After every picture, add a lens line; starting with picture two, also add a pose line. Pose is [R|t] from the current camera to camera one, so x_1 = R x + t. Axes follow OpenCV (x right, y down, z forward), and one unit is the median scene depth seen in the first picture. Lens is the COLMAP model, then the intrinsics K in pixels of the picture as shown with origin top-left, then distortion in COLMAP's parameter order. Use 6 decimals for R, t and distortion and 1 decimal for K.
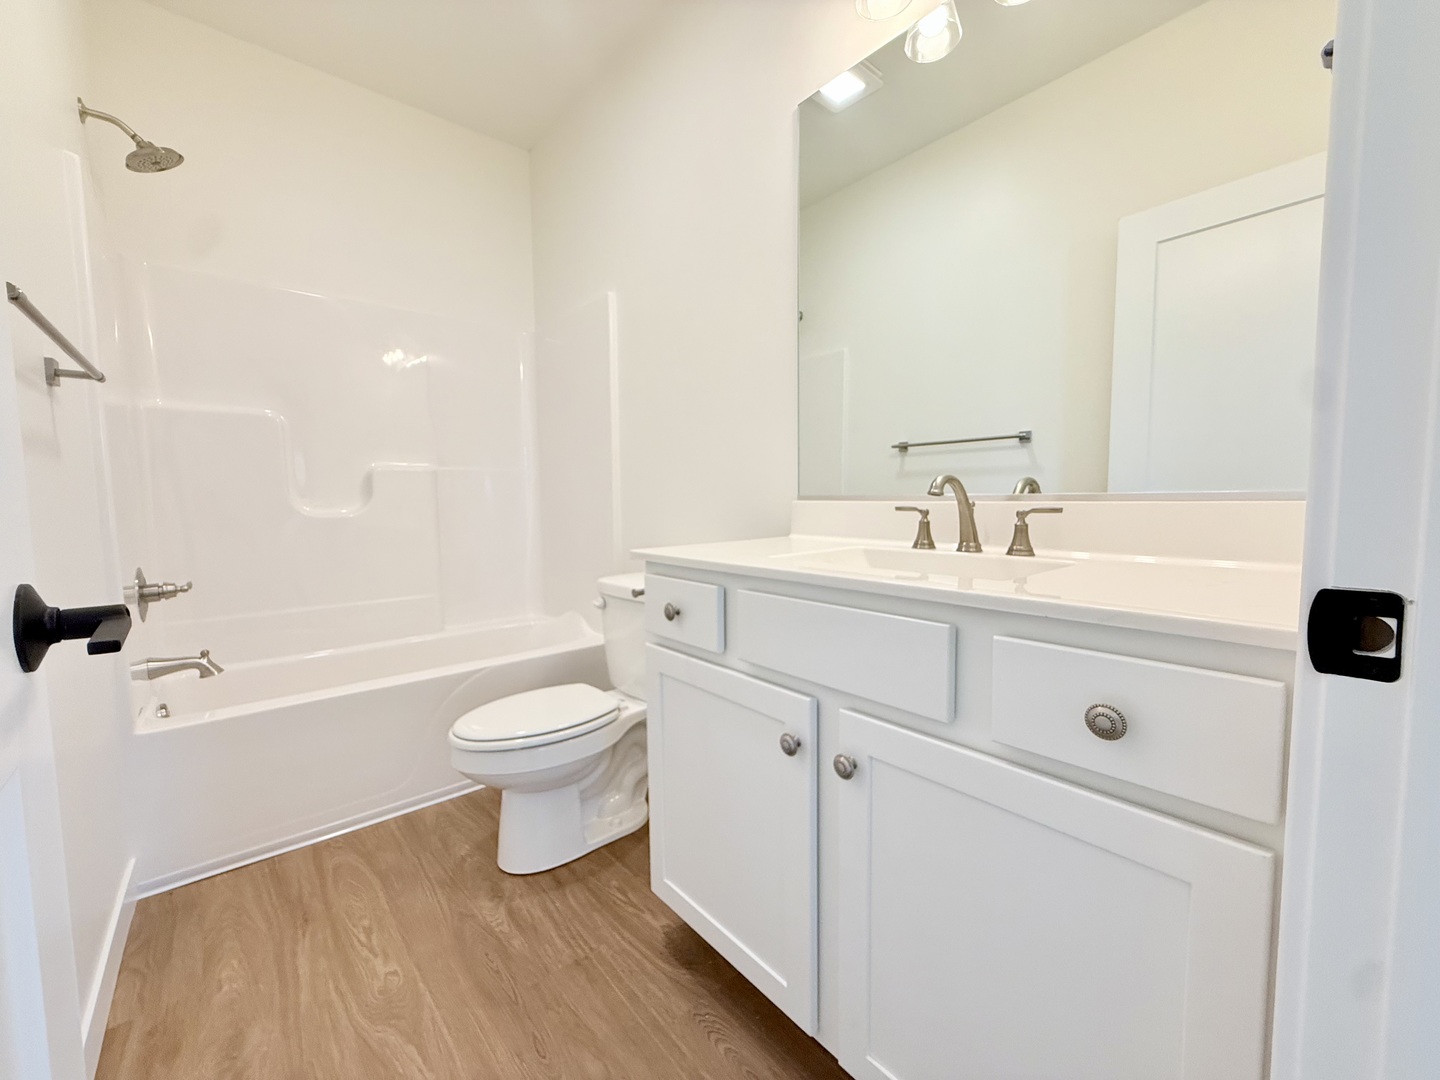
lens RADIAL K [[578.2, 0, 717.2], [0, 578.2, 541.5], [0, 0, 1]] dist [-0.004445, 0.000061]
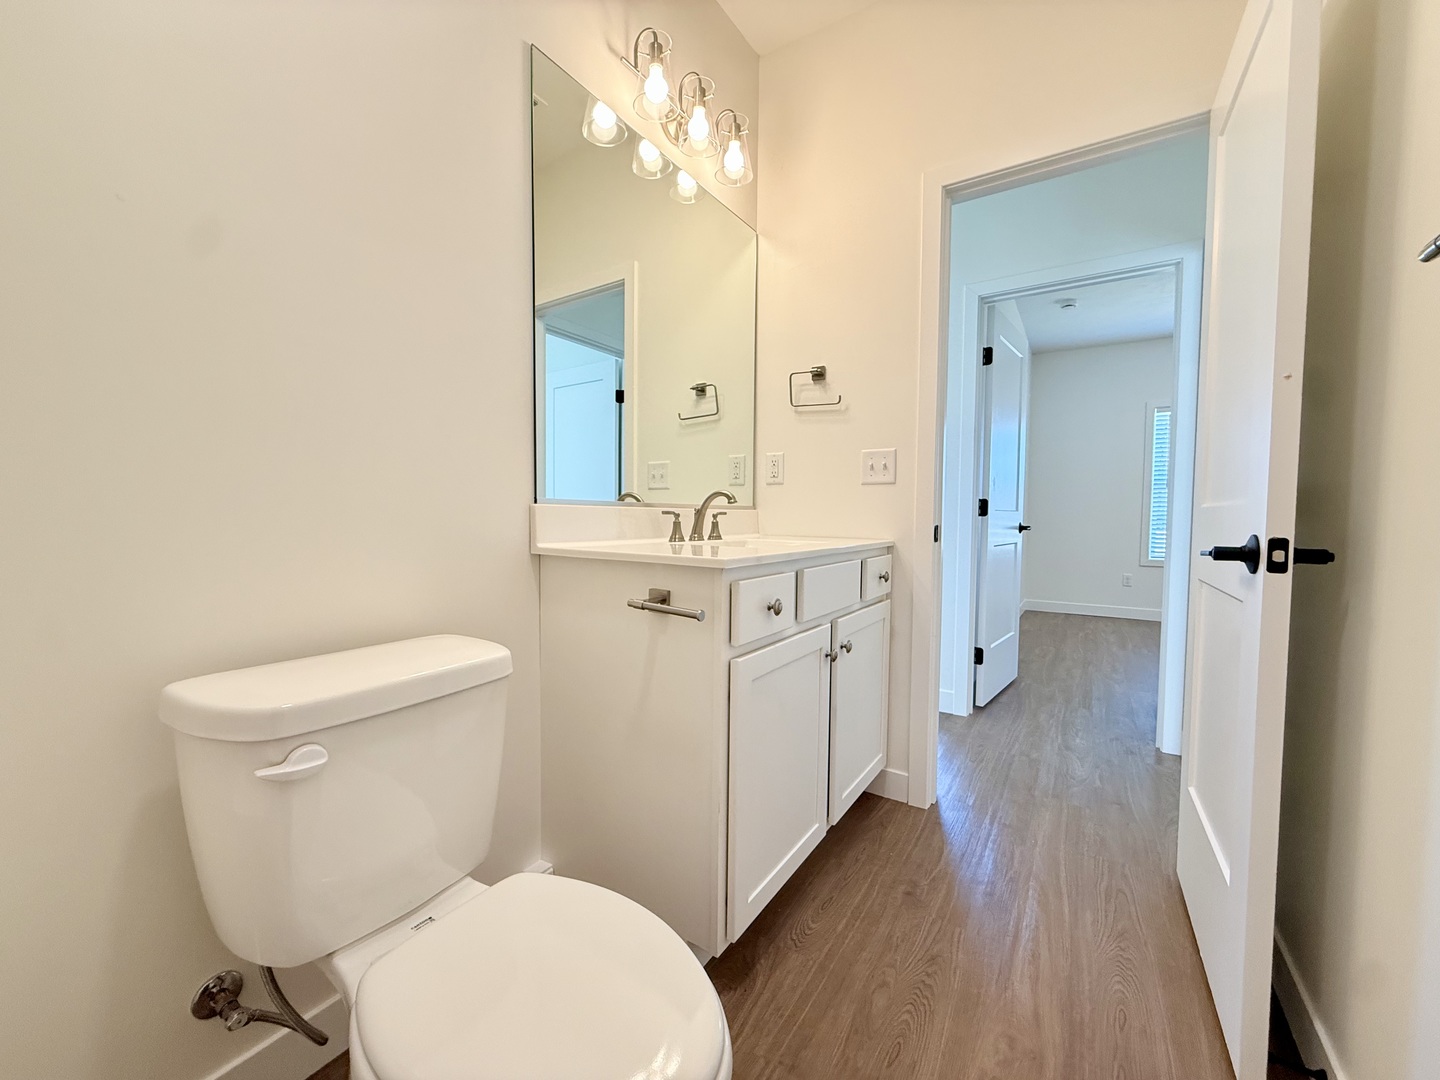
lens RADIAL K [[578.2, 0, 716.0], [0, 578.2, 540.1], [0, 0, 1]] dist [-0.004445, 0.000061]
pose [[-0.293735, -0.033752, 0.955291, -1.049545], [0.065278, 0.996335, 0.055274, -0.065236], [-0.953655, 0.078596, -0.290455, 1.401358]]
